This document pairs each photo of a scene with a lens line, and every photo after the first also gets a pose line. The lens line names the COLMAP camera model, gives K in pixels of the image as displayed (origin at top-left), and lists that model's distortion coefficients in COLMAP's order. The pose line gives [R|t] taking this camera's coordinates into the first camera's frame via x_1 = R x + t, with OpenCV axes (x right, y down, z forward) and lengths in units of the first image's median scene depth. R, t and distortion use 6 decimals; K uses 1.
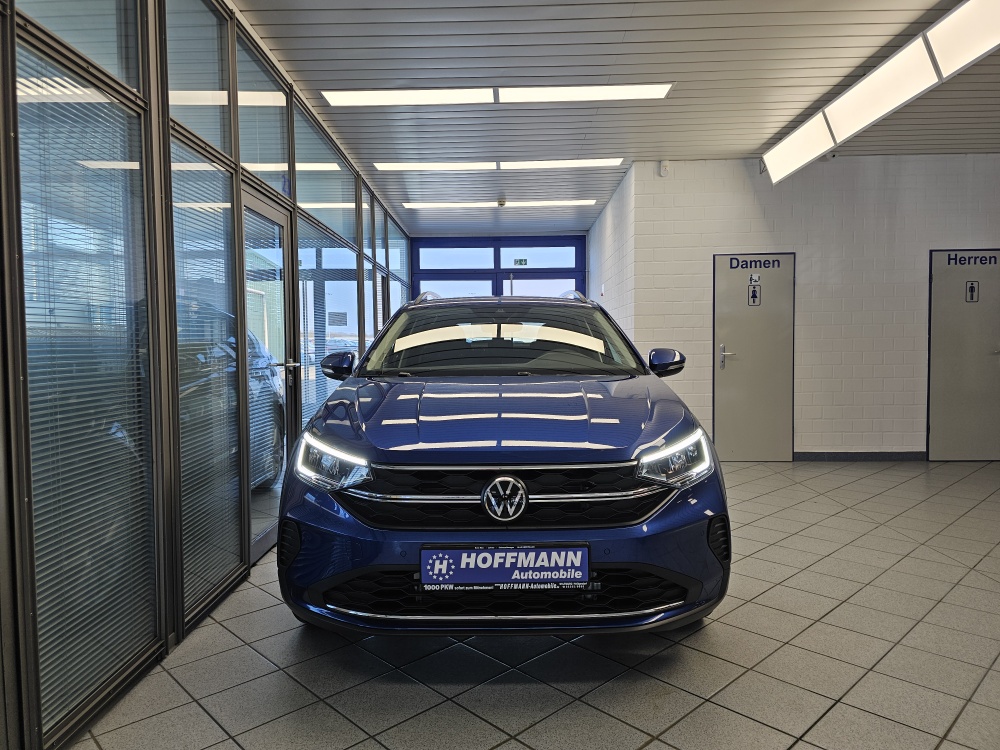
lens RADIAL K [[672.2, 0, 505.6], [0, 672.2, 369.5], [0, 0, 1]] dist [0.055495, -0.059802]
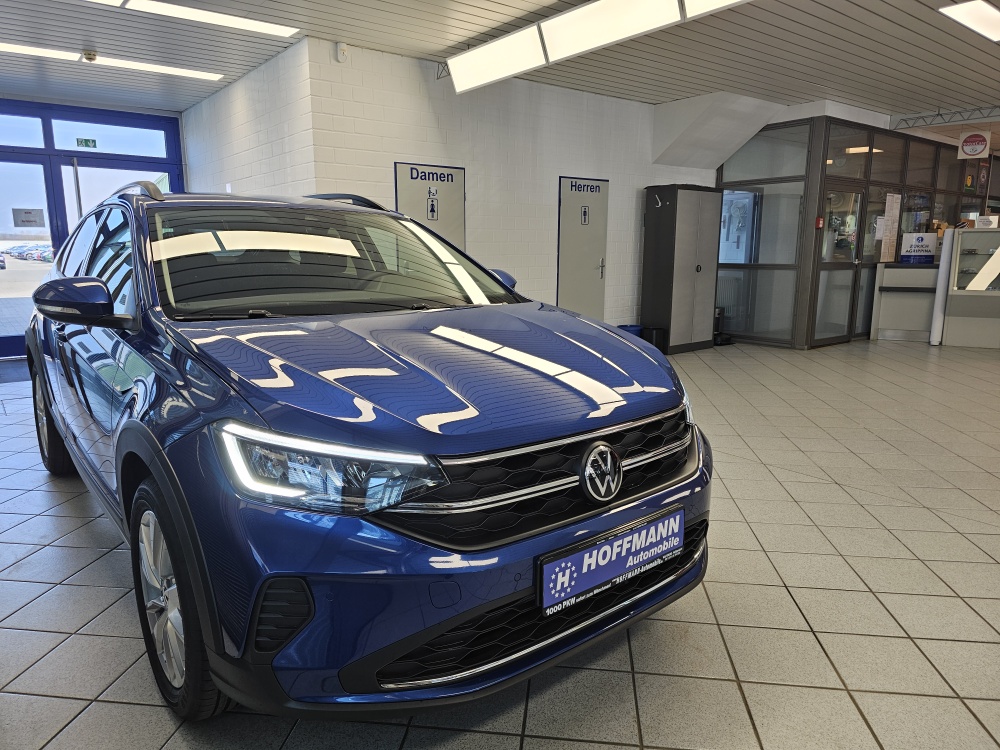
lens RADIAL K [[665.2, 0, 500.0], [0, 665.2, 375.0], [0, 0, 1]] dist [0.069376, -0.061719]
pose [[0.774686, -0.106364, 0.623337, -0.563617], [0.016617, 0.988836, 0.148080, -0.038989], [-0.632128, -0.104357, 0.767804, 0.484181]]
